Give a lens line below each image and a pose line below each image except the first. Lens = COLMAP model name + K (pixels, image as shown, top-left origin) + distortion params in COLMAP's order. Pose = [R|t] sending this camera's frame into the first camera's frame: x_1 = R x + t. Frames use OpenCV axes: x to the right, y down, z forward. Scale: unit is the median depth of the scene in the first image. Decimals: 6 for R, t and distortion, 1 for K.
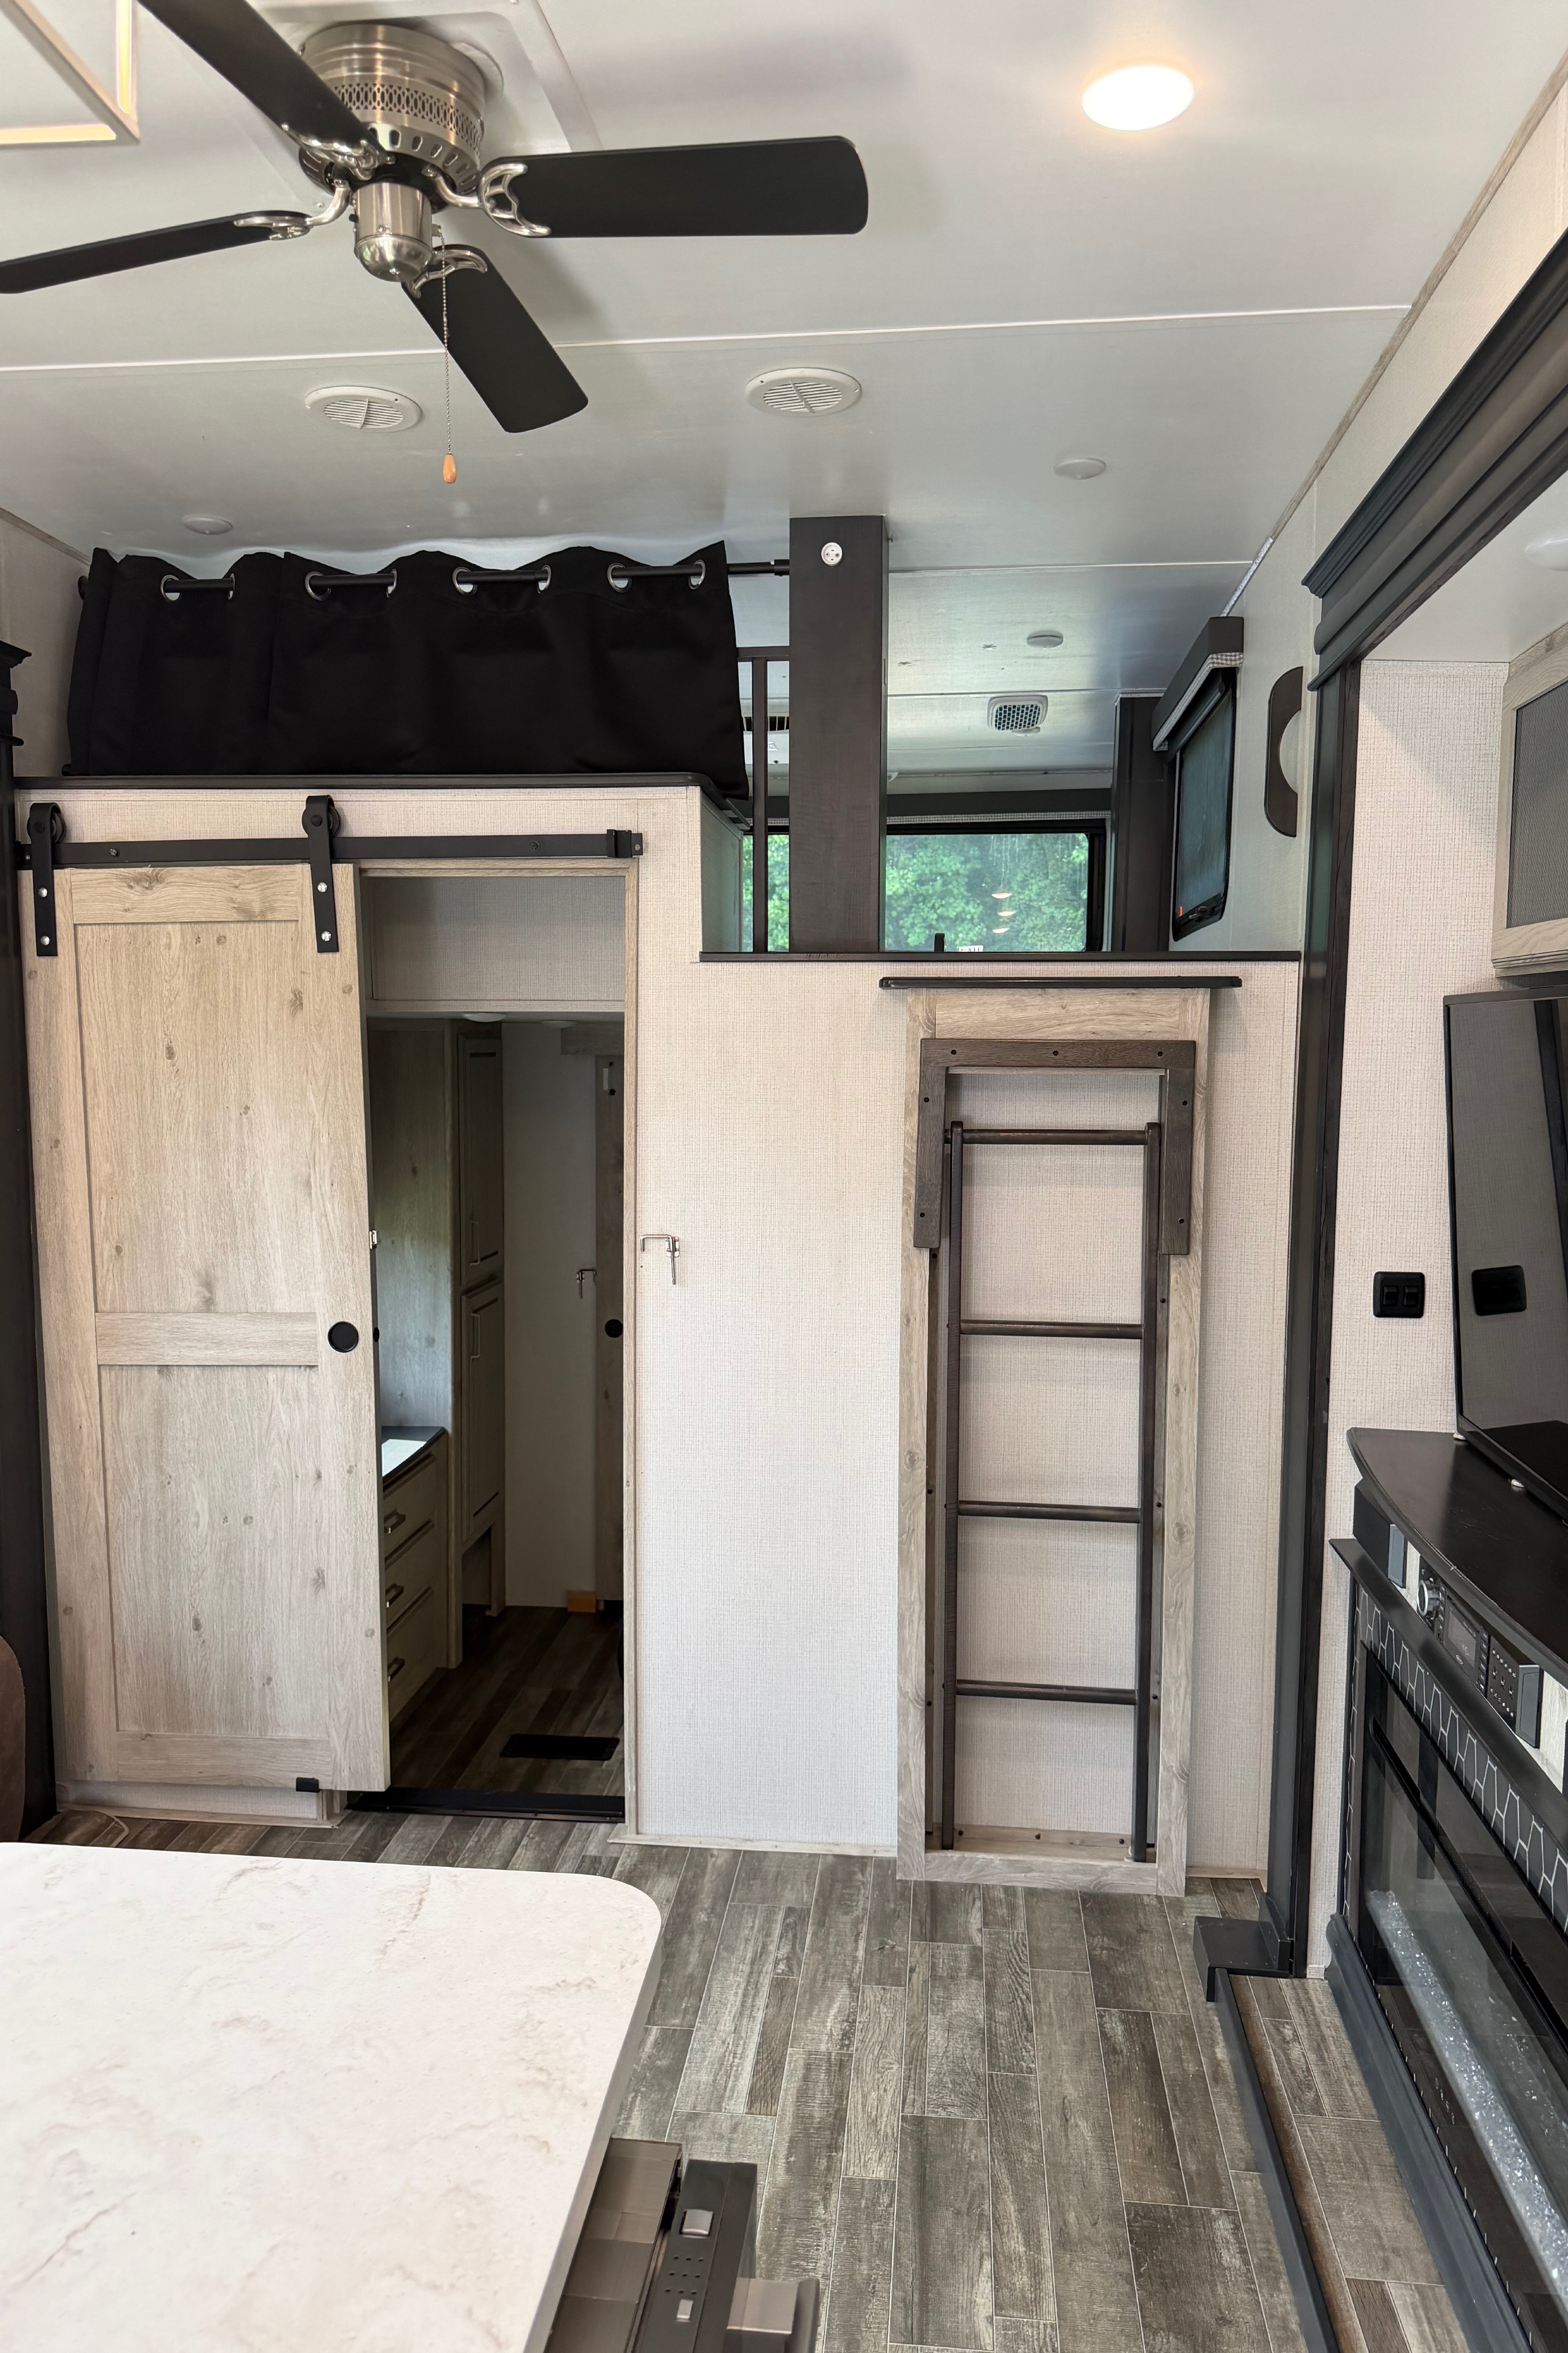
lens RADIAL K [[1672.3, 0, 781.7], [0, 1672.3, 1182.6], [0, 0, 1]] dist [0.058294, -0.079529]
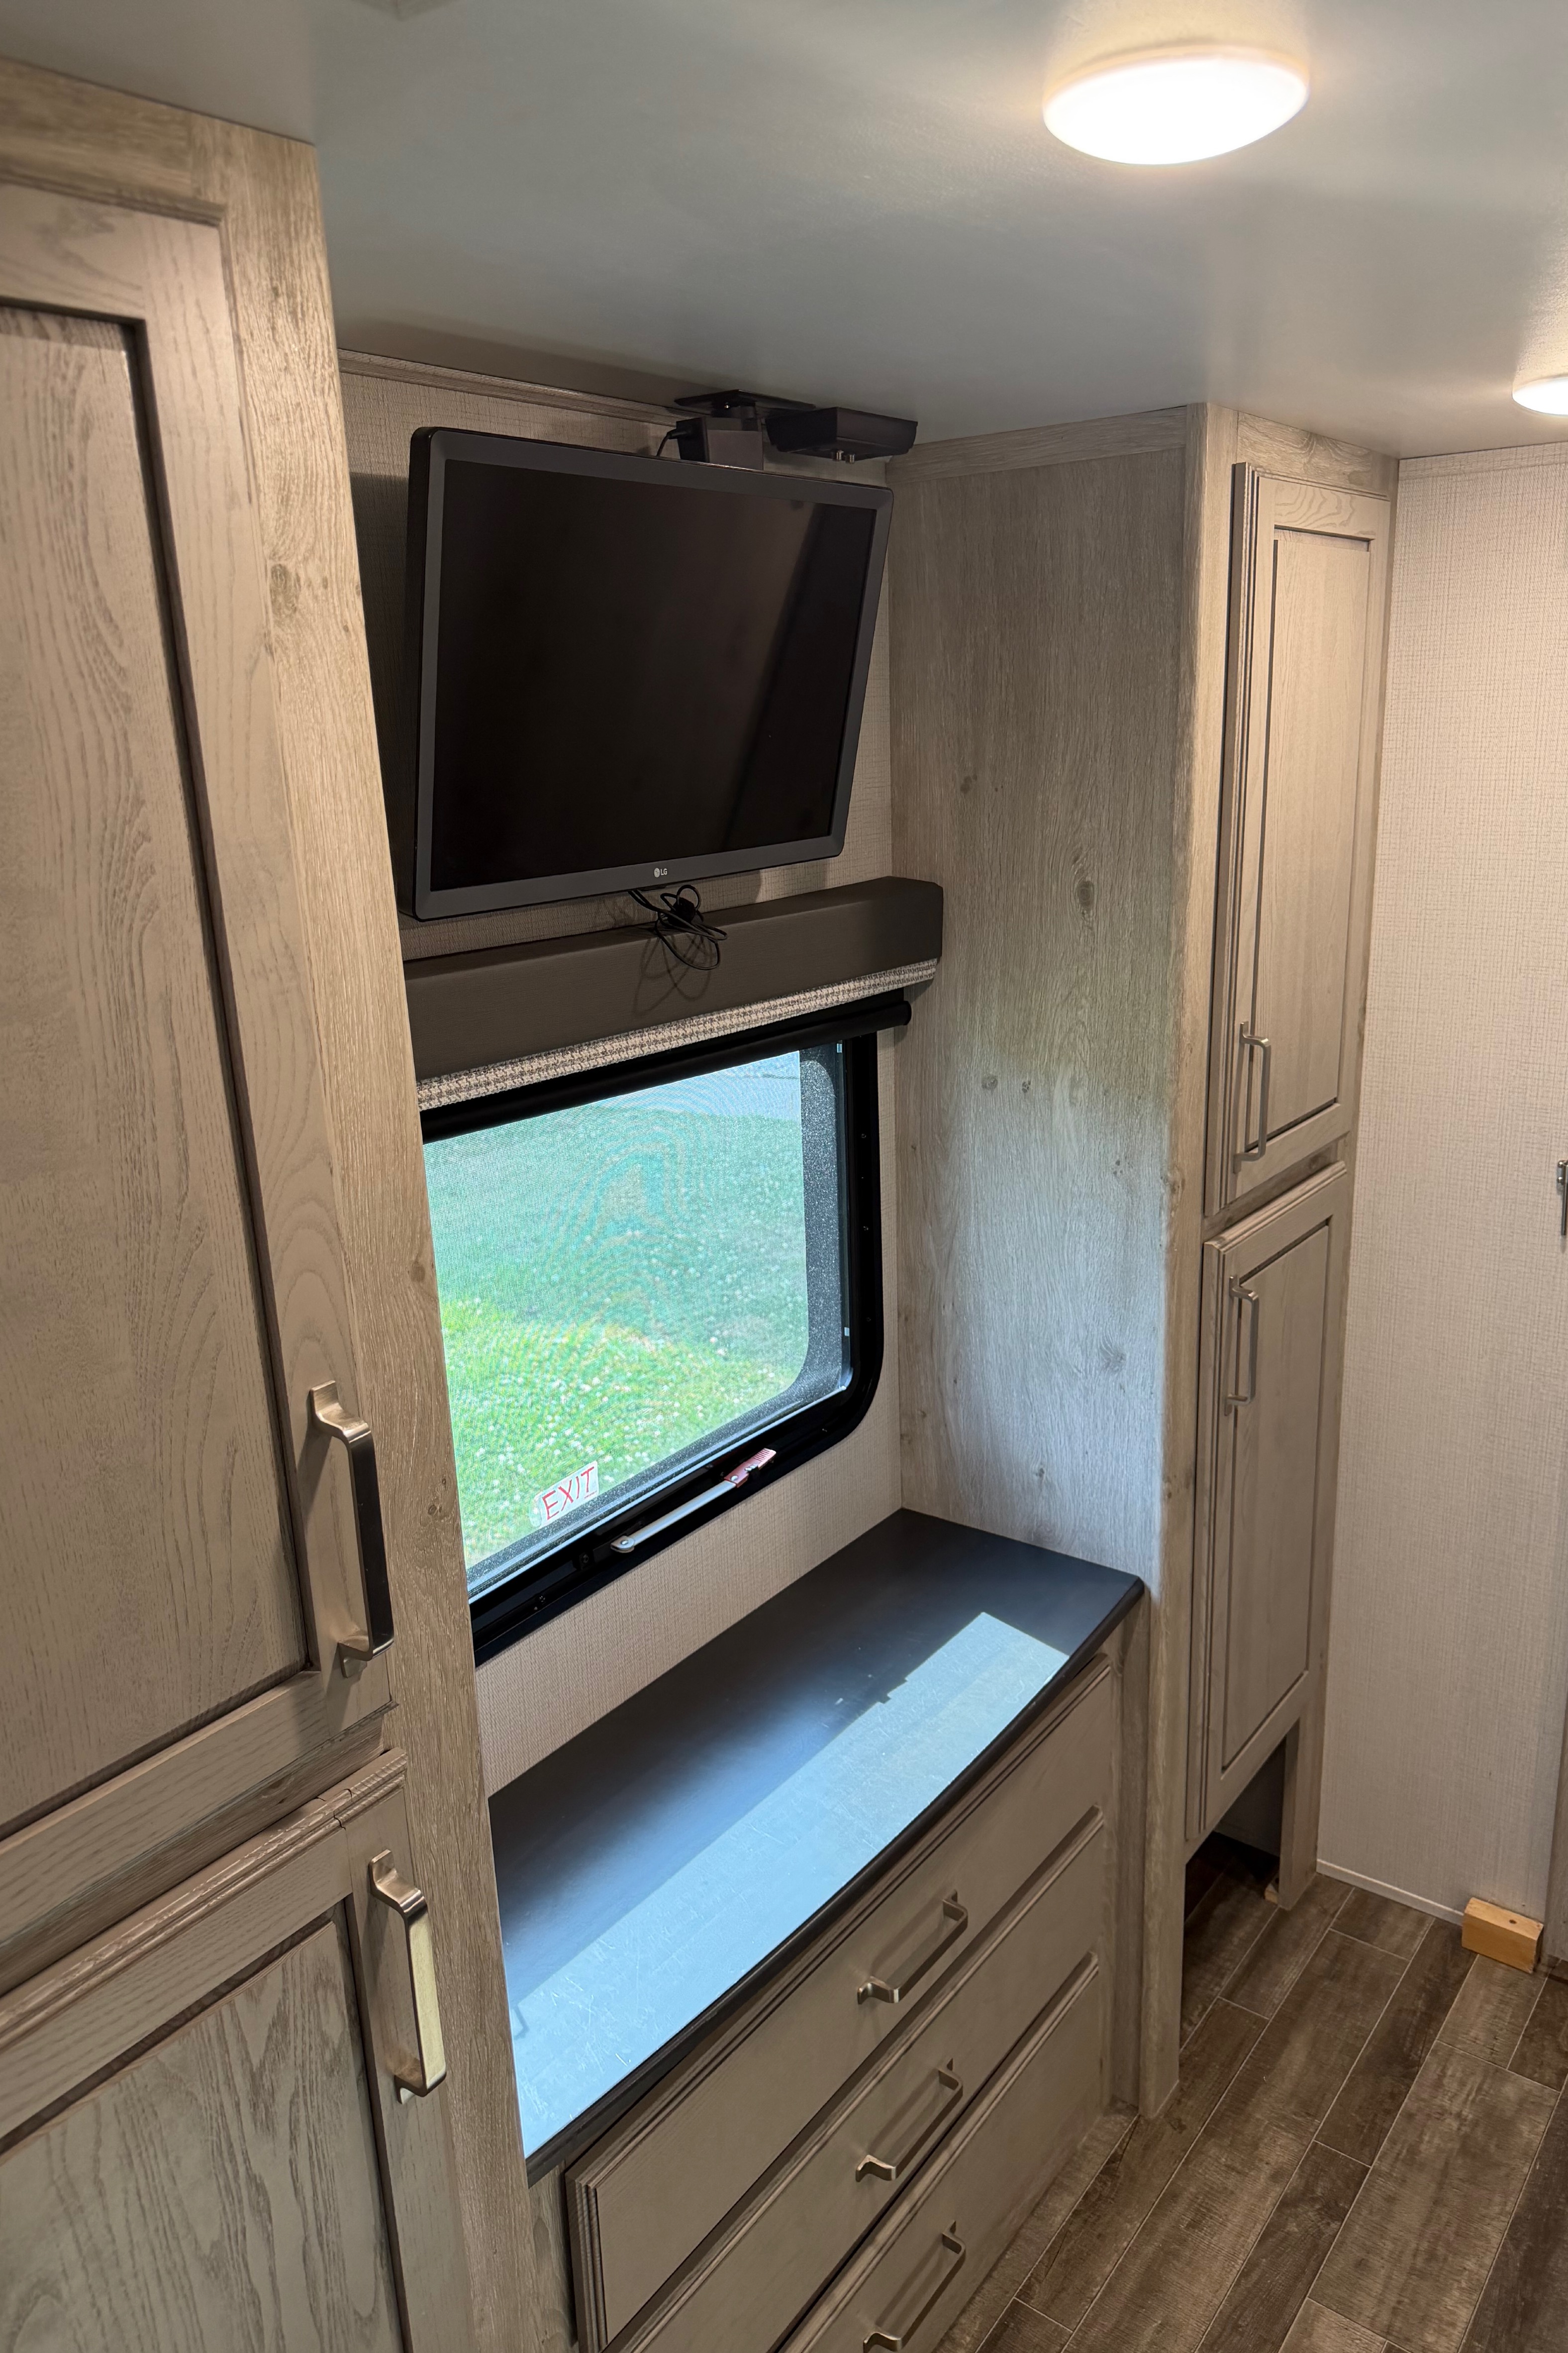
lens RADIAL K [[1672.3, 0, 795.7], [0, 1672.3, 1180.1], [0, 0, 1]] dist [0.058294, -0.079529]
pose [[0.857069, 0.110689, -0.503171, -0.087334], [-0.010268, 0.980124, 0.198120, -0.017106], [0.515099, -0.164635, 0.841171, 0.659463]]
